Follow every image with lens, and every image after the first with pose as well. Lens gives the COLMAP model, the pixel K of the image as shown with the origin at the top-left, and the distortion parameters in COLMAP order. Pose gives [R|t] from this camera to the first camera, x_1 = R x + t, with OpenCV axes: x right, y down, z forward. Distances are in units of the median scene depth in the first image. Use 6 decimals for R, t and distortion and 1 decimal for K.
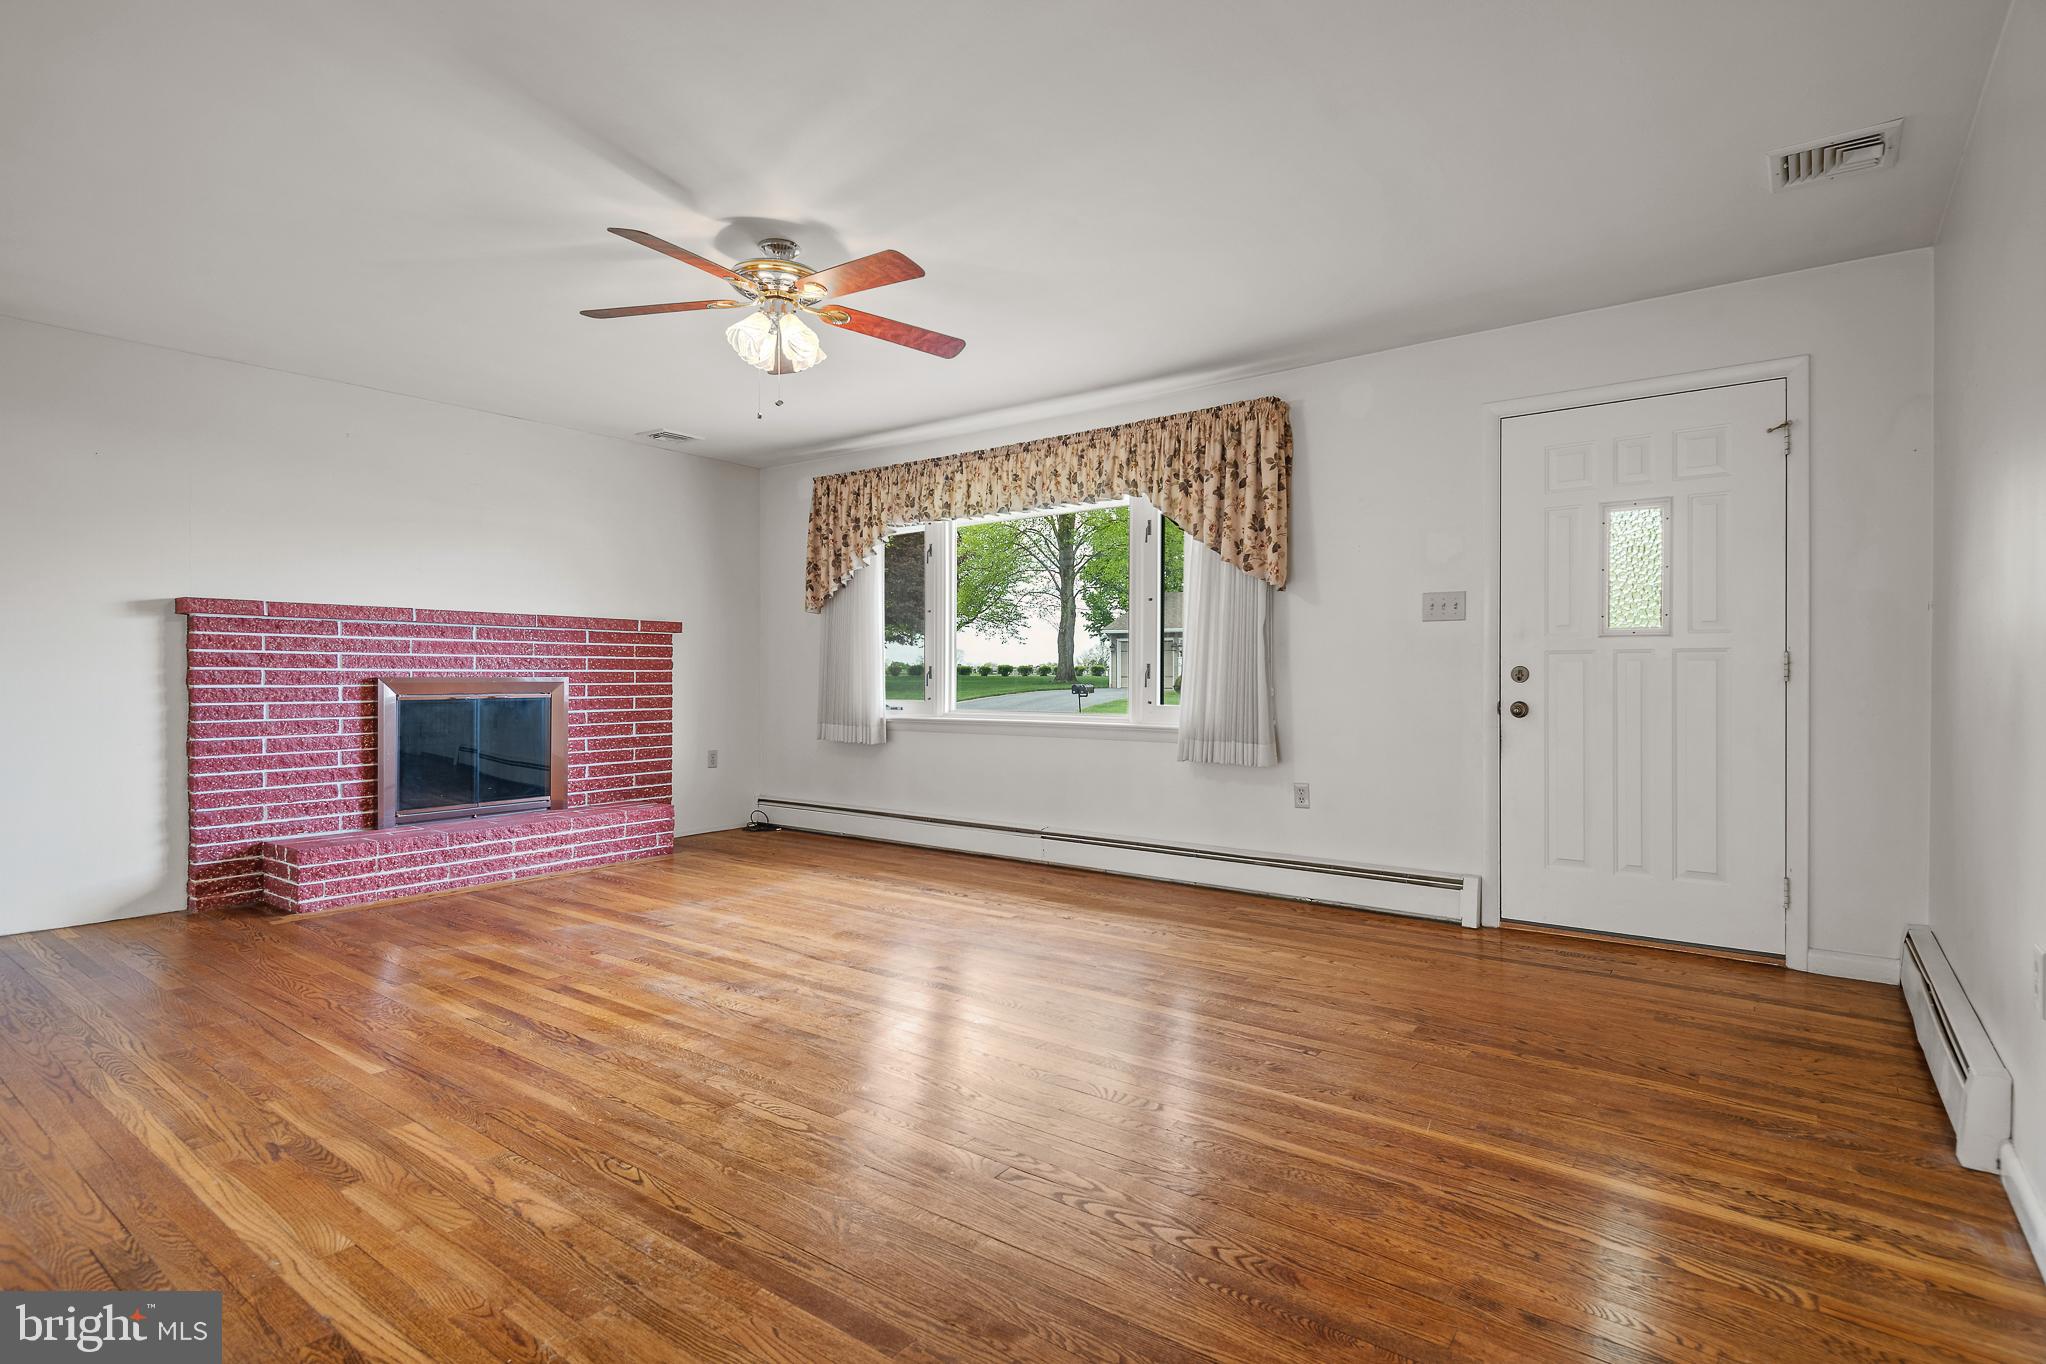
lens RADIAL K [[1014.2, 0, 1023.0], [0, 1014.2, 682.0], [0, 0, 1]] dist [0.033104, -0.017074]
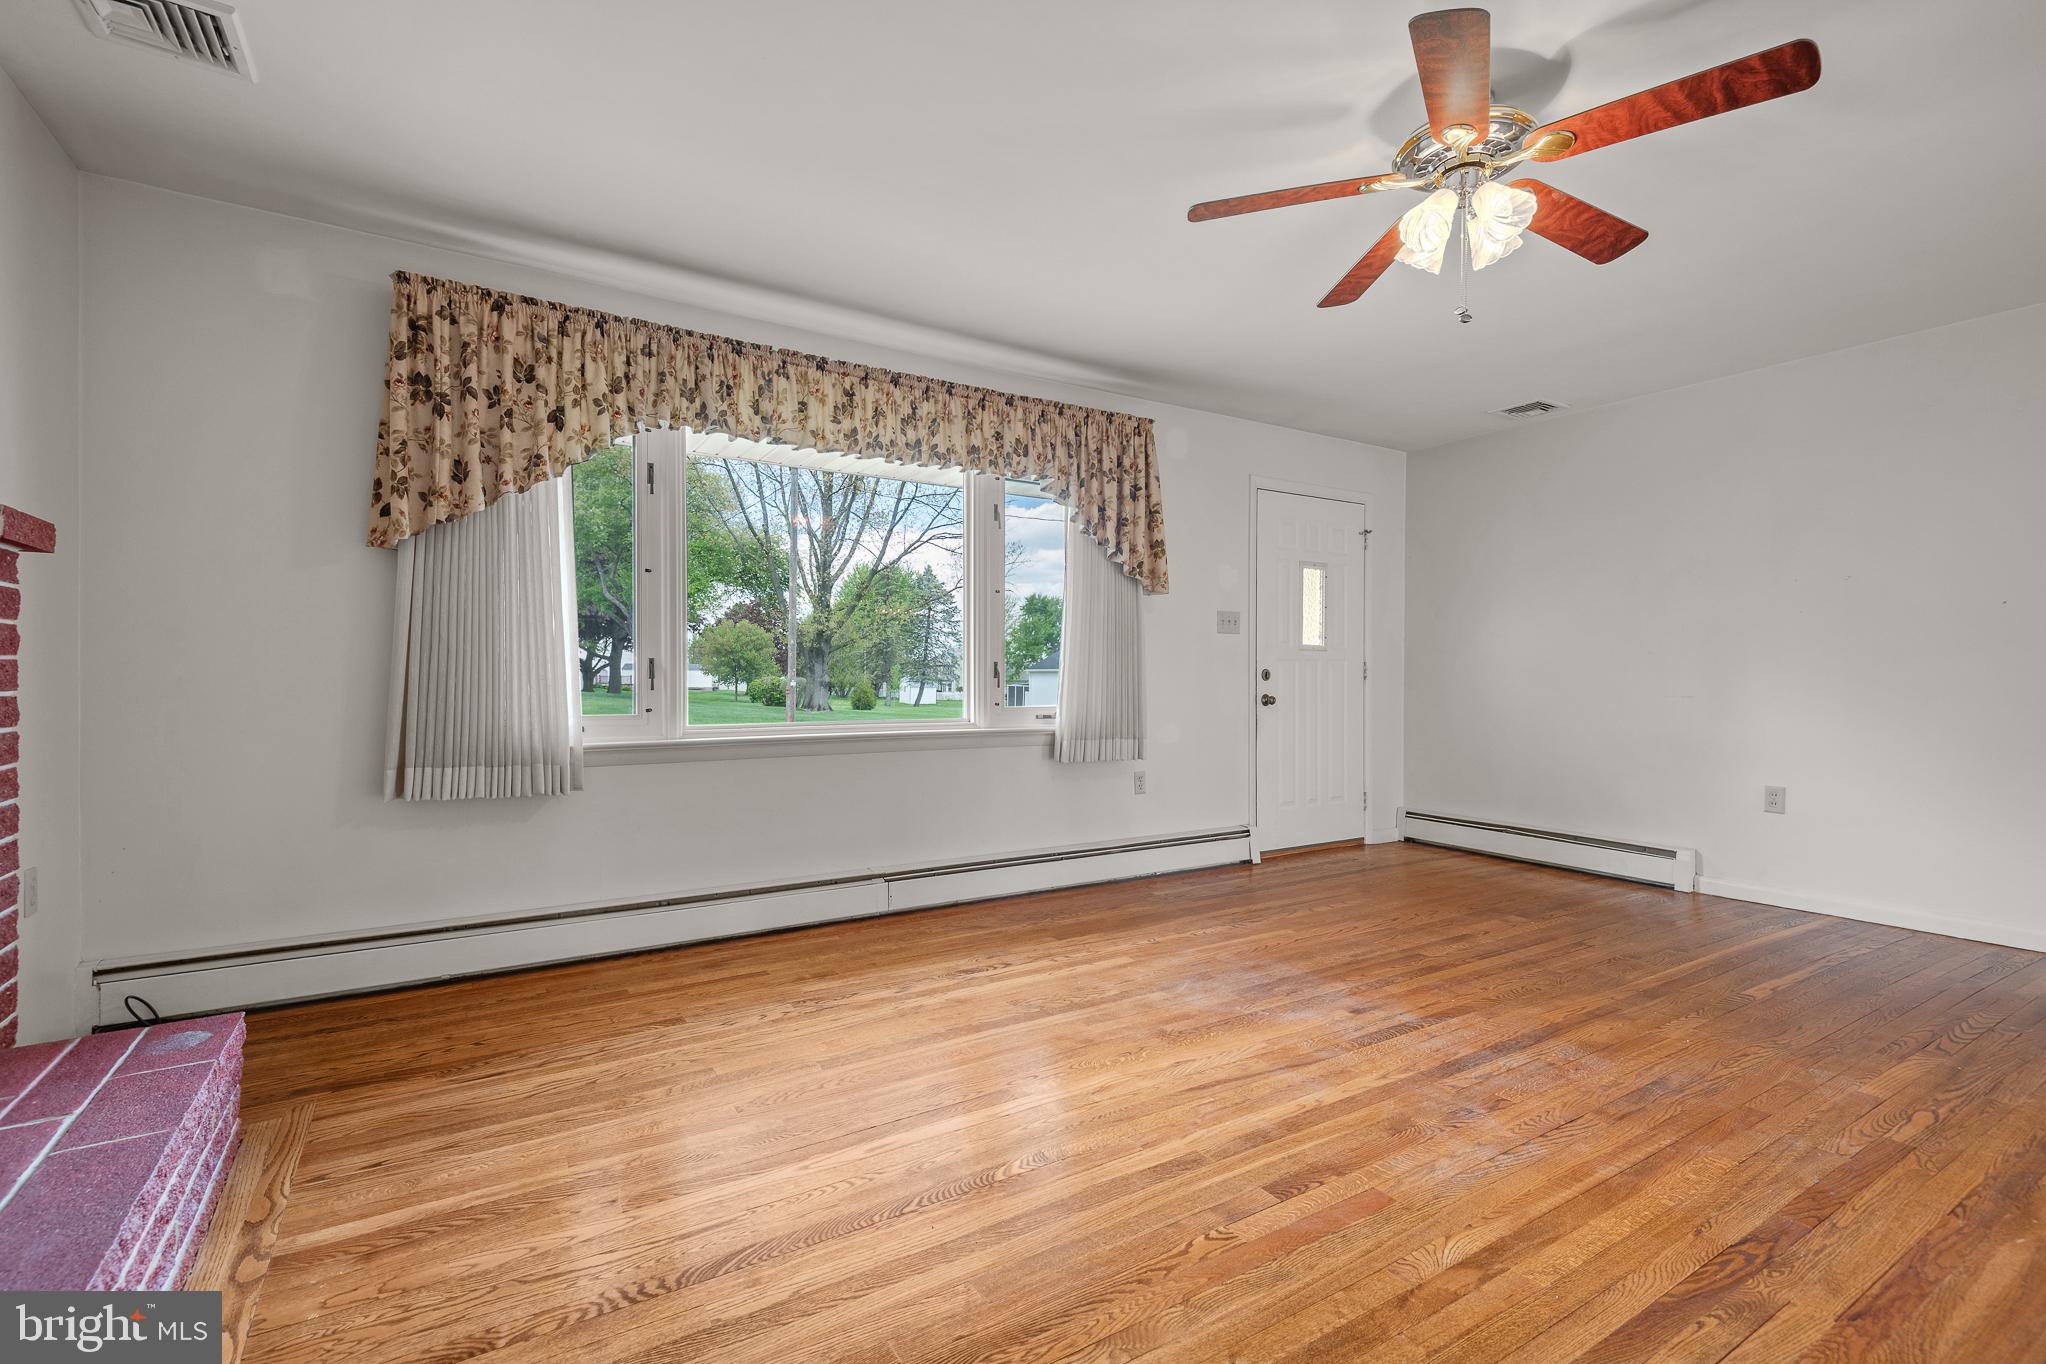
lens RADIAL K [[925.0, 0, 1019.2], [0, 925.0, 676.4], [0, 0, 1]] dist [0.027171, -0.012832]
pose [[0.354052, 0.000279, 0.935226, -0.672665], [0.001682, 0.999998, -0.000935, -0.003869], [-0.935224, 0.001904, 0.354051, 0.715277]]
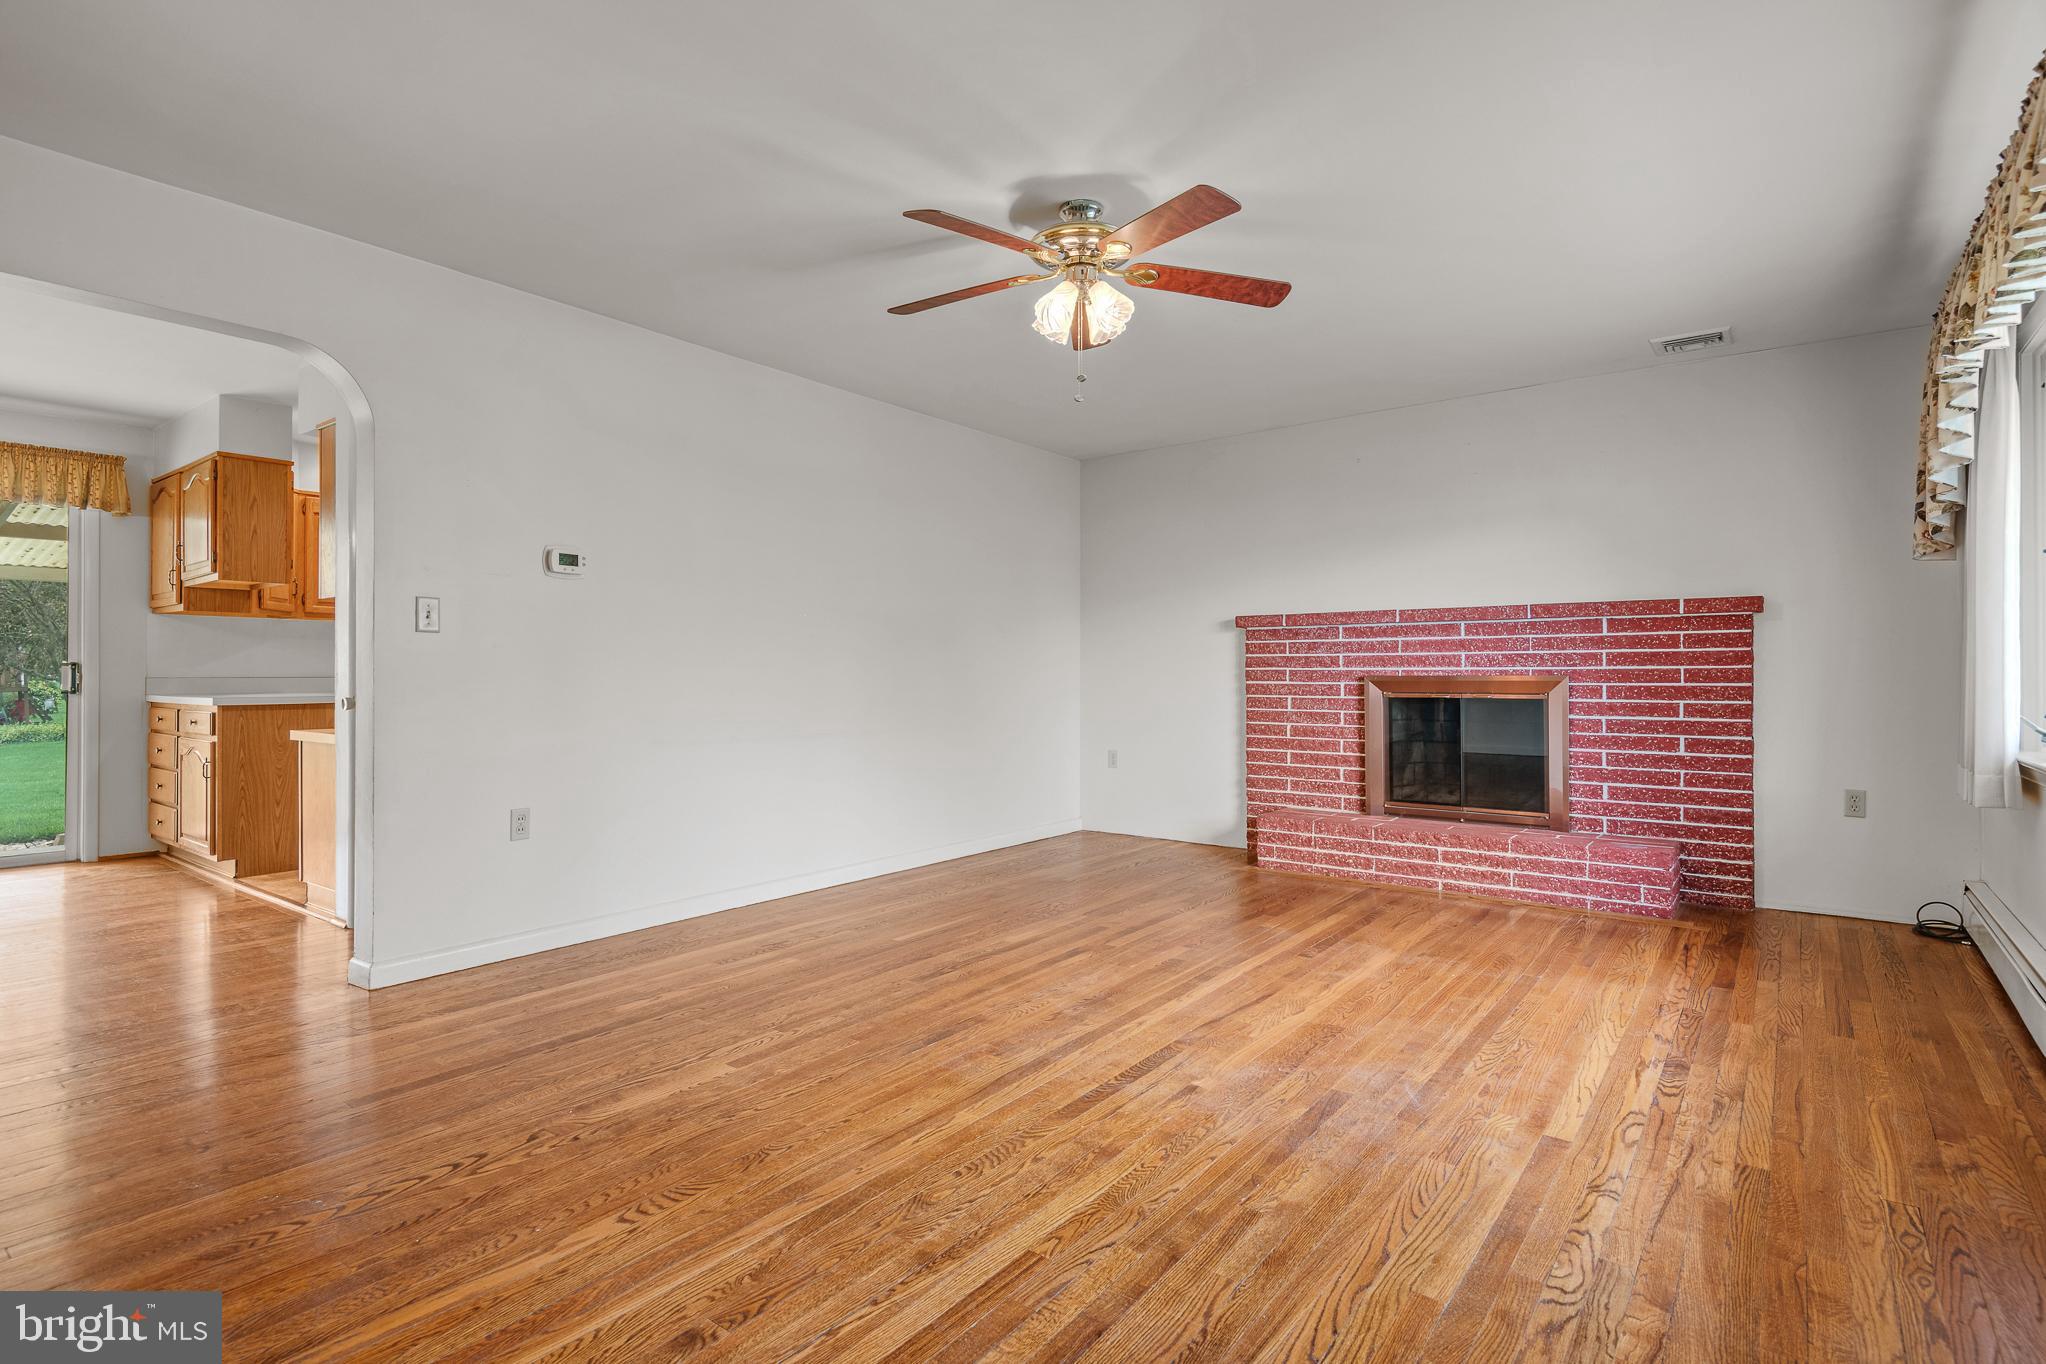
lens RADIAL K [[1002.0, 0, 1016.1], [0, 1002.0, 670.7], [0, 0, 1]] dist [0.015541, -0.001089]
pose [[-0.008260, -0.003654, -0.999959, 0.448198], [-0.004565, 0.999983, -0.003616, -0.004216], [0.999955, 0.004535, -0.008277, 0.639726]]
